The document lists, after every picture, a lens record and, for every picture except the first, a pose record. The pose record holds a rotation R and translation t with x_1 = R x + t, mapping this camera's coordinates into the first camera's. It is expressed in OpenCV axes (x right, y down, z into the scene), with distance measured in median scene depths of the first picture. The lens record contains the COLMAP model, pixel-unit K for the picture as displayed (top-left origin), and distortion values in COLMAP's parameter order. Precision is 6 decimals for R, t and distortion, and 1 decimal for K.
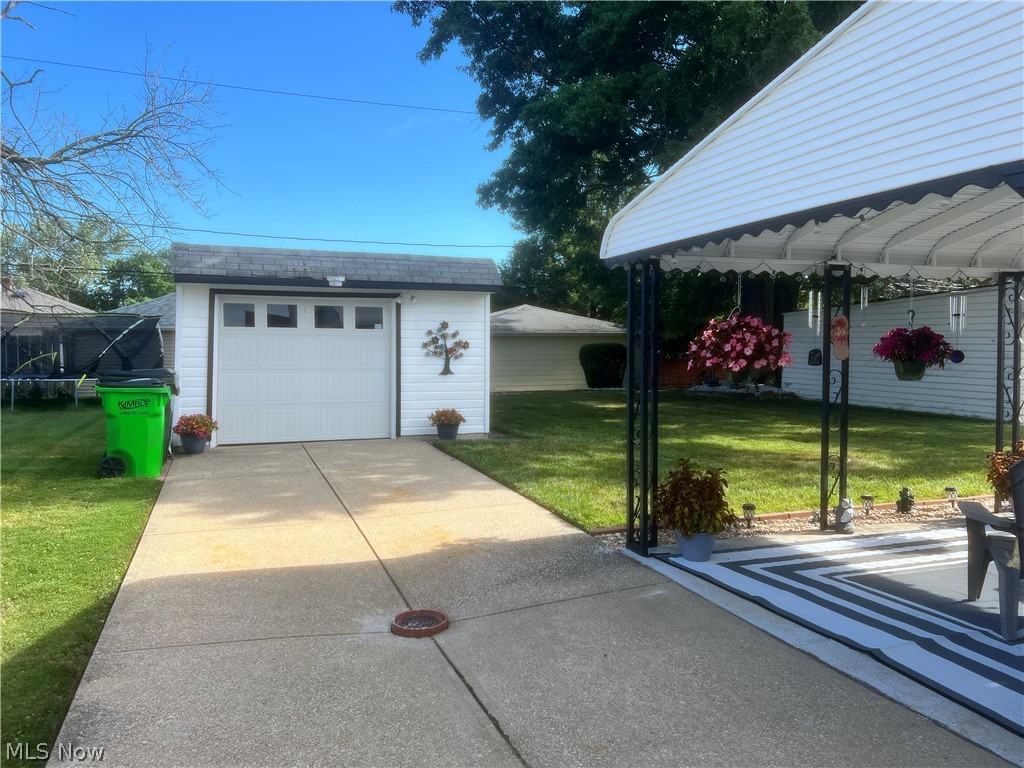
lens RADIAL K [[785.9, 0, 512.0], [0, 785.9, 384.0], [0, 0, 1]] dist [-0.000705, -0.000396]
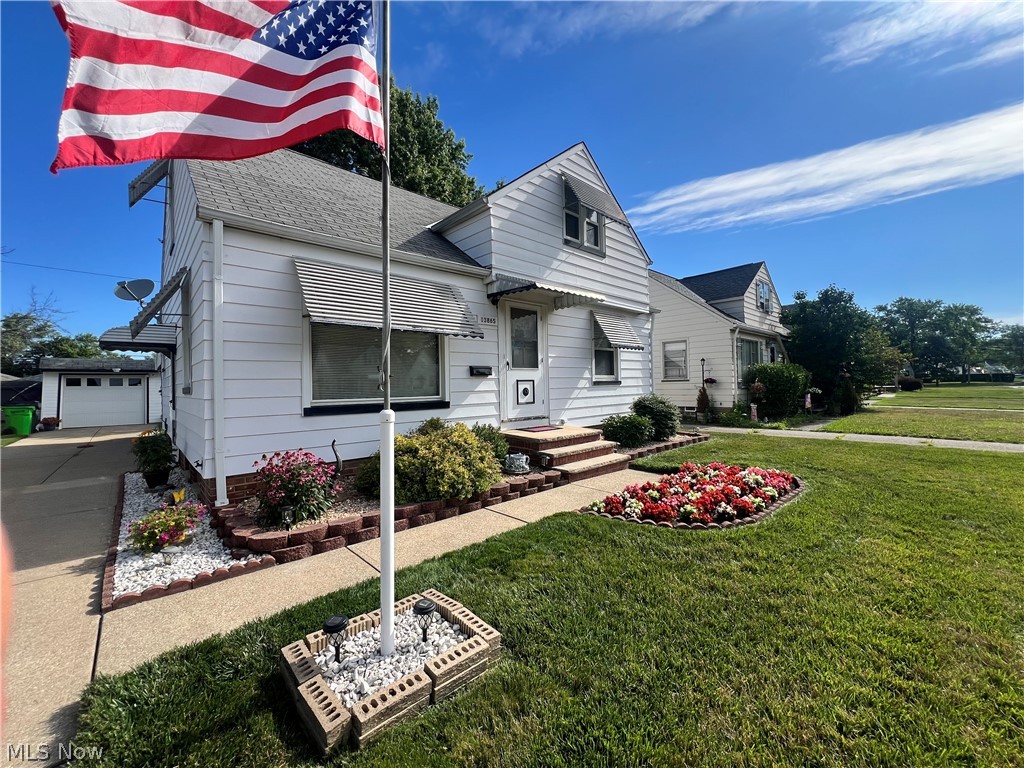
lens RADIAL K [[408.6, 0, 512.0], [0, 408.6, 384.0], [0, 0, 1]] dist [-0.001098, -0.000333]
pose [[0.925839, -0.020593, 0.377356, 0.544013], [0.042039, 0.997929, -0.048685, 0.055588], [-0.375572, 0.060938, 0.924788, -0.928610]]
